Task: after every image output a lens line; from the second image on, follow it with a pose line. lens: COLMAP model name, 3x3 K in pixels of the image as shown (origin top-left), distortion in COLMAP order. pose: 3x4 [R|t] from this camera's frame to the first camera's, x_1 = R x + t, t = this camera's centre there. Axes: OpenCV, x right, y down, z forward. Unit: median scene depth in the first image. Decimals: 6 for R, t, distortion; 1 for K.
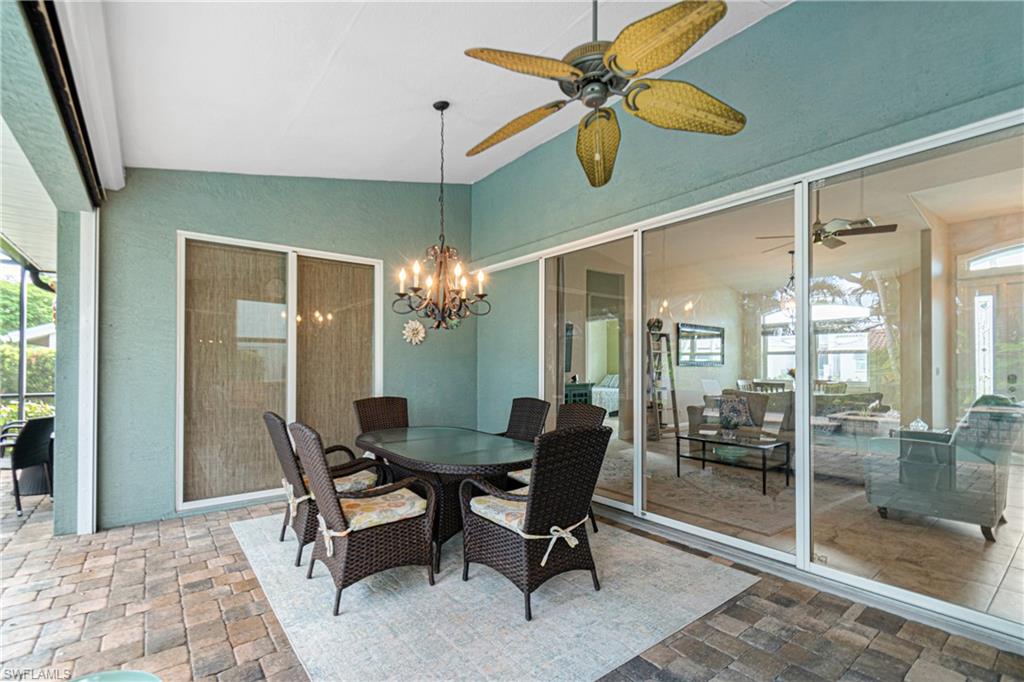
lens RADIAL K [[461.5, 0, 500.5], [0, 461.5, 359.0], [0, 0, 1]] dist [-0.000057, 0.000241]
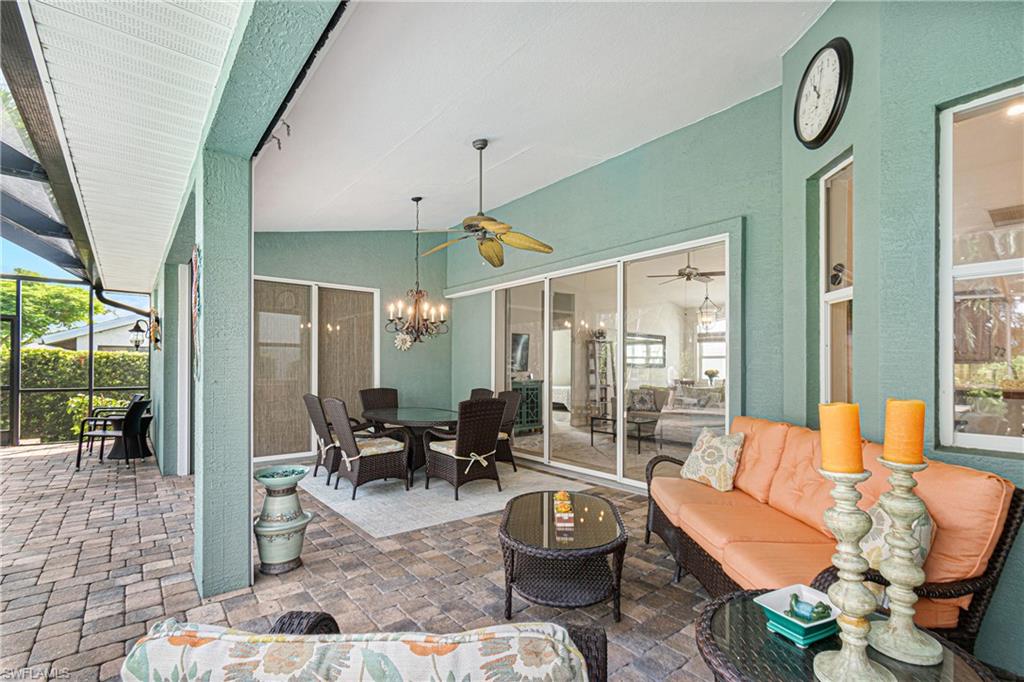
lens RADIAL K [[468.5, 0, 514.0], [0, 468.5, 368.2], [0, 0, 1]] dist [0.000652, 0.000091]
pose [[0.999669, 0.003357, 0.025524, 0.163465], [-0.003770, 0.999862, 0.016173, -0.004542], [-0.025466, -0.016264, 0.999543, -0.608653]]
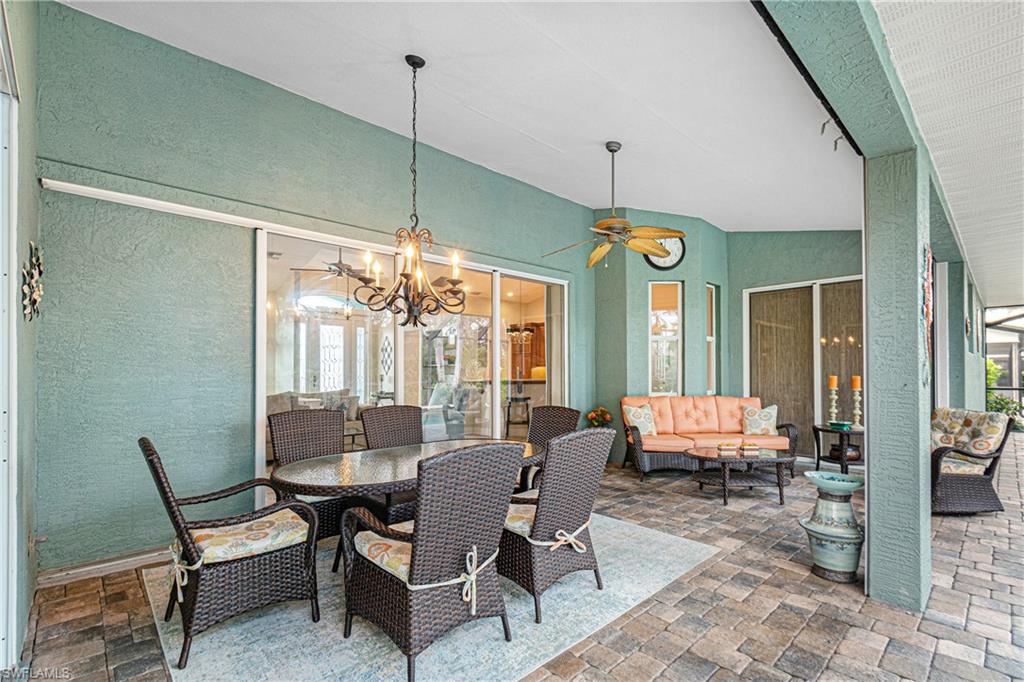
lens RADIAL K [[468.5, 0, 514.0], [0, 468.5, 368.2], [0, 0, 1]] dist [0.000652, 0.000091]
pose [[-0.110601, 0.017710, 0.993707, -1.008982], [-0.012814, 0.999733, -0.019244, 0.029761], [-0.993782, -0.014862, -0.110344, 0.917281]]
